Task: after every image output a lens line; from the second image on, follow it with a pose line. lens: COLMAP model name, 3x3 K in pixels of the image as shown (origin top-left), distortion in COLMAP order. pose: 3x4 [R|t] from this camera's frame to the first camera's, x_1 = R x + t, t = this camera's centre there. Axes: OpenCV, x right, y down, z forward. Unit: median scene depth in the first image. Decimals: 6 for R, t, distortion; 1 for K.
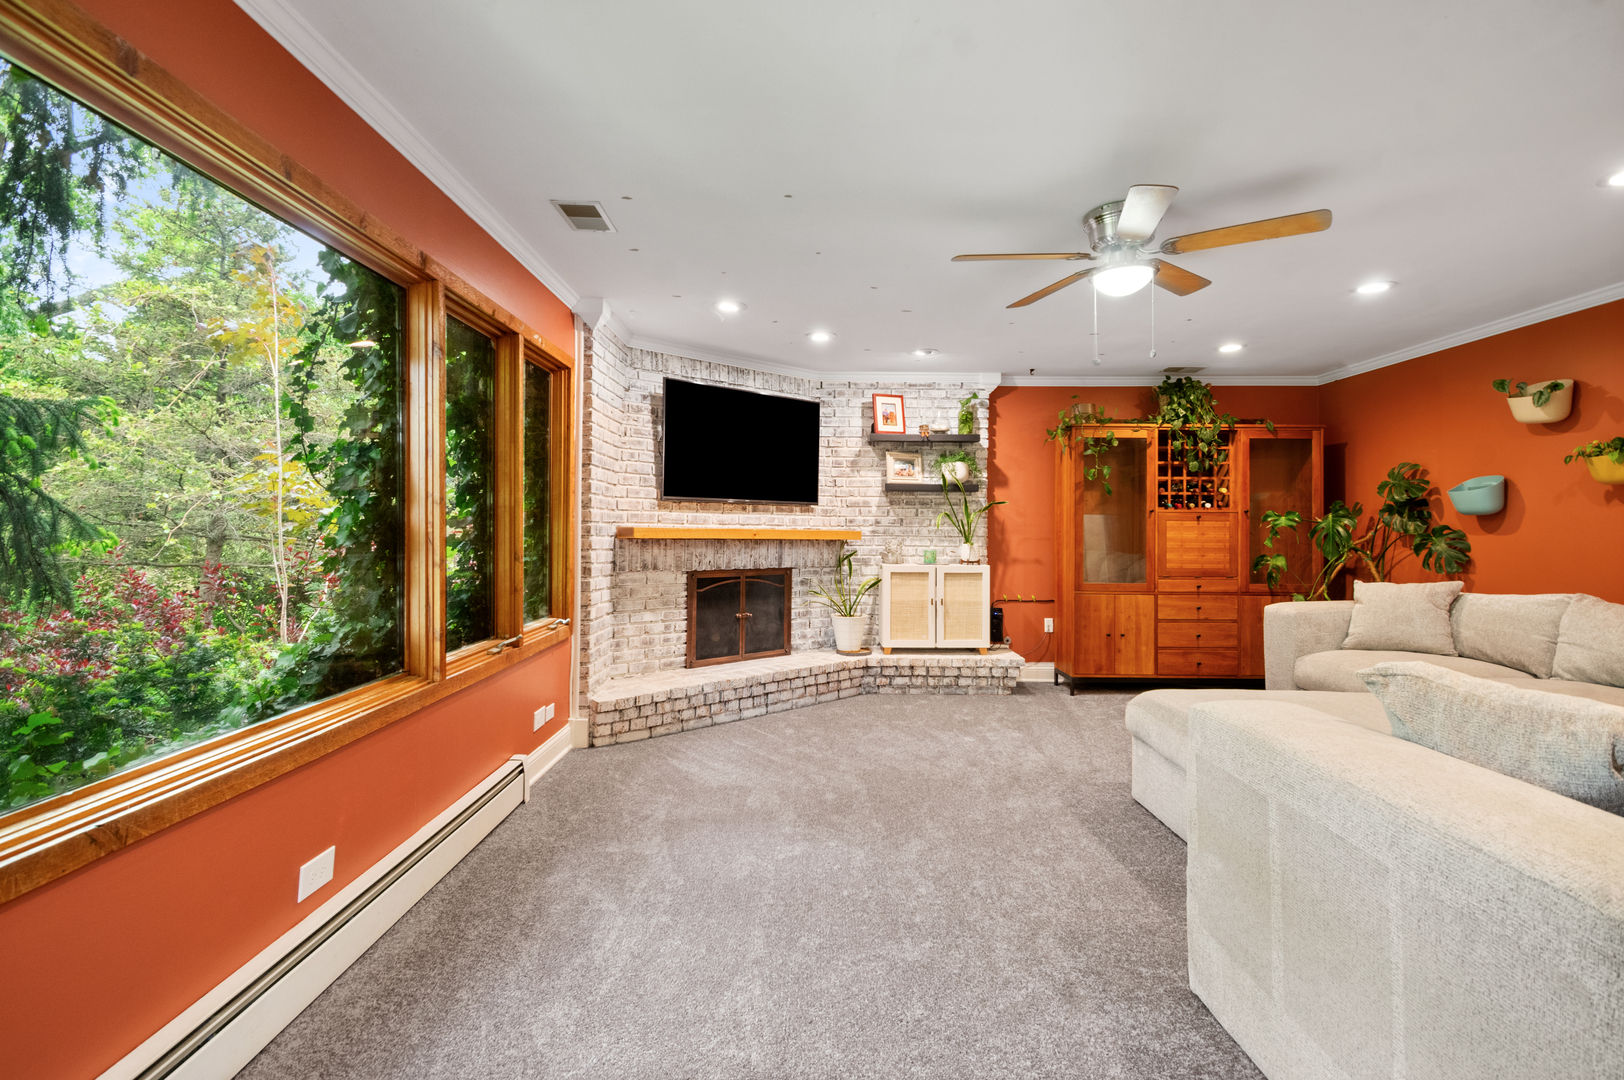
lens RADIAL K [[731.6, 0, 804.0], [0, 731.6, 545.9], [0, 0, 1]] dist [0.001753, -0.008846]
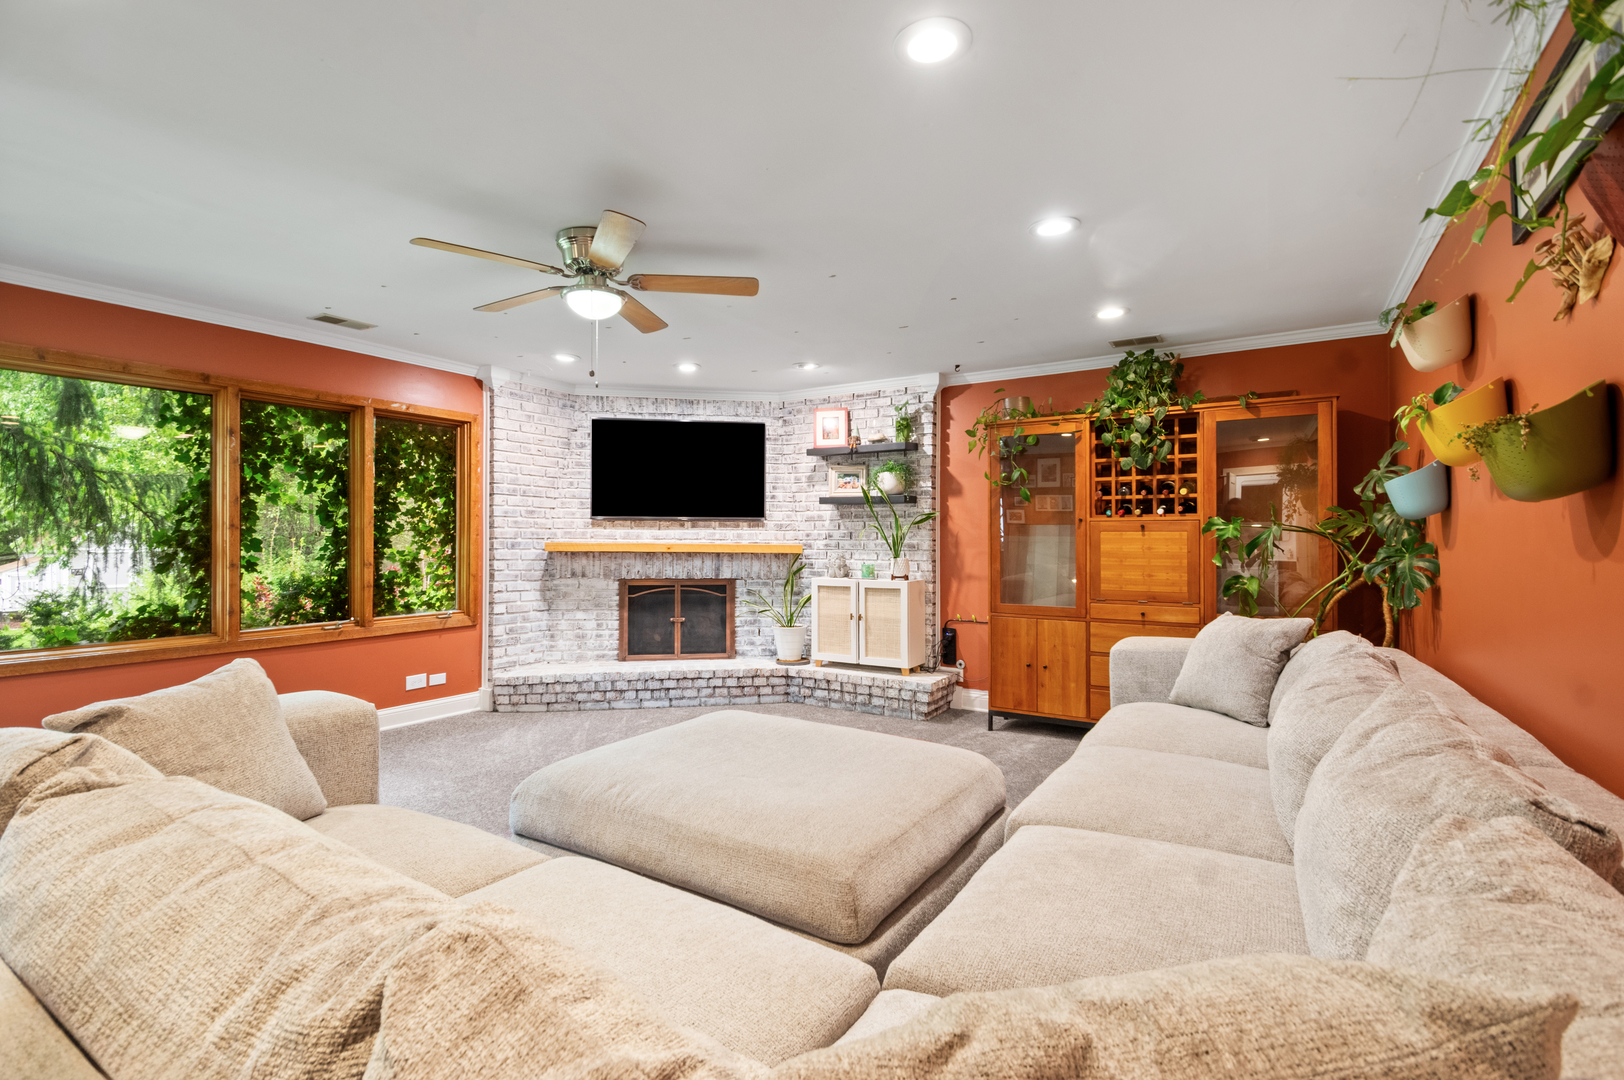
lens RADIAL K [[721.6, 0, 805.5], [0, 721.6, 567.2], [0, 0, 1]] dist [0.007977, -0.011886]
pose [[0.855469, 0.014313, -0.517657, 0.630225], [-0.008406, 0.999870, 0.013755, -0.002904], [0.517786, -0.007416, 0.855478, 0.141290]]
